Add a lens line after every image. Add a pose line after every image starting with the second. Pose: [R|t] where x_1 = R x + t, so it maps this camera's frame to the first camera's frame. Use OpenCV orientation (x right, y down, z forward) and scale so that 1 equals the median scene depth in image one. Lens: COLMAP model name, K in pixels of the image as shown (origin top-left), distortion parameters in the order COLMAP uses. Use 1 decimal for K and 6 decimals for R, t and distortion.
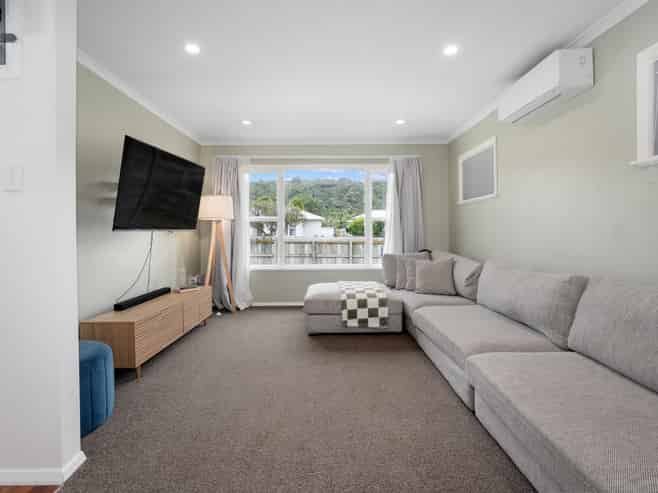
lens RADIAL K [[339.3, 0, 330.6], [0, 339.3, 236.0], [0, 0, 1]] dist [-0.016386, 0.000136]
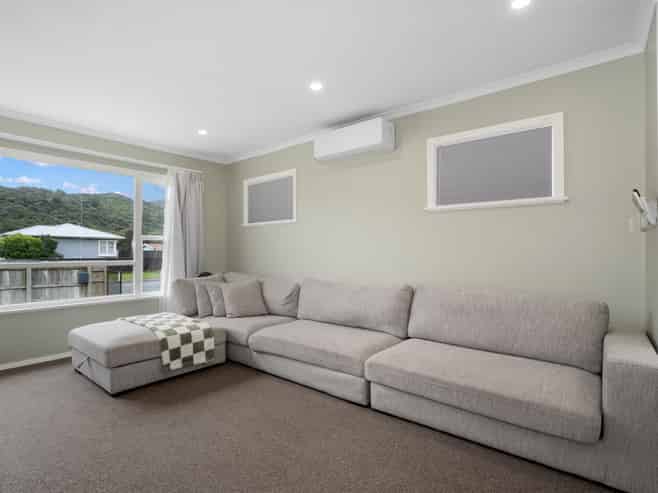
lens RADIAL K [[343.1, 0, 329.4], [0, 343.1, 258.8], [0, 0, 1]] dist [-0.041826, -0.000084]
pose [[0.646896, -0.011448, 0.762492, -0.313442], [0.009725, 0.999930, 0.006762, -0.001996], [-0.762516, 0.003041, 0.646962, 0.178081]]
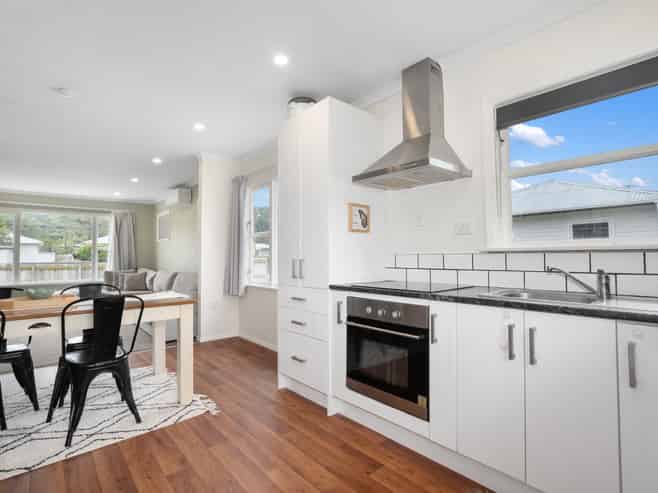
lens RADIAL K [[339.3, 0, 330.6], [0, 339.3, 236.0], [0, 0, 1]] dist [-0.016386, 0.000136]
pose [[0.764872, 0.033308, 0.643320, -0.073217], [0.015062, 0.997465, -0.069552, 0.016408], [-0.644006, 0.062888, 0.762431, -1.179648]]
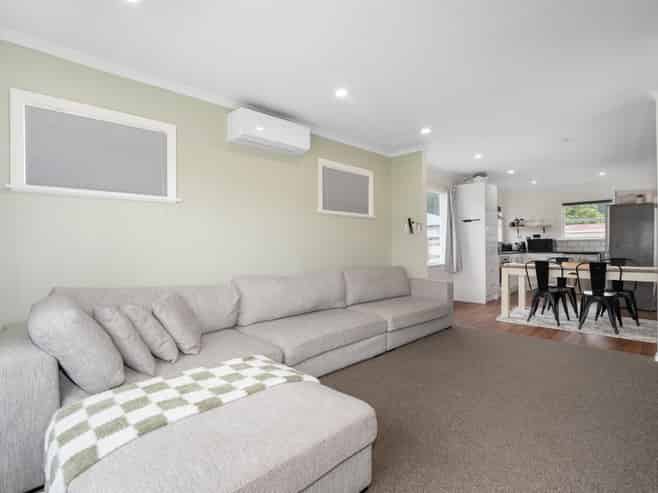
lens RADIAL K [[343.1, 0, 329.4], [0, 343.1, 258.8], [0, 0, 1]] dist [-0.041826, -0.000084]
pose [[-0.702822, -0.020591, 0.711068, -0.327560], [0.019172, 0.998670, 0.047868, -0.016645], [-0.711107, 0.047276, -0.701492, 1.310099]]
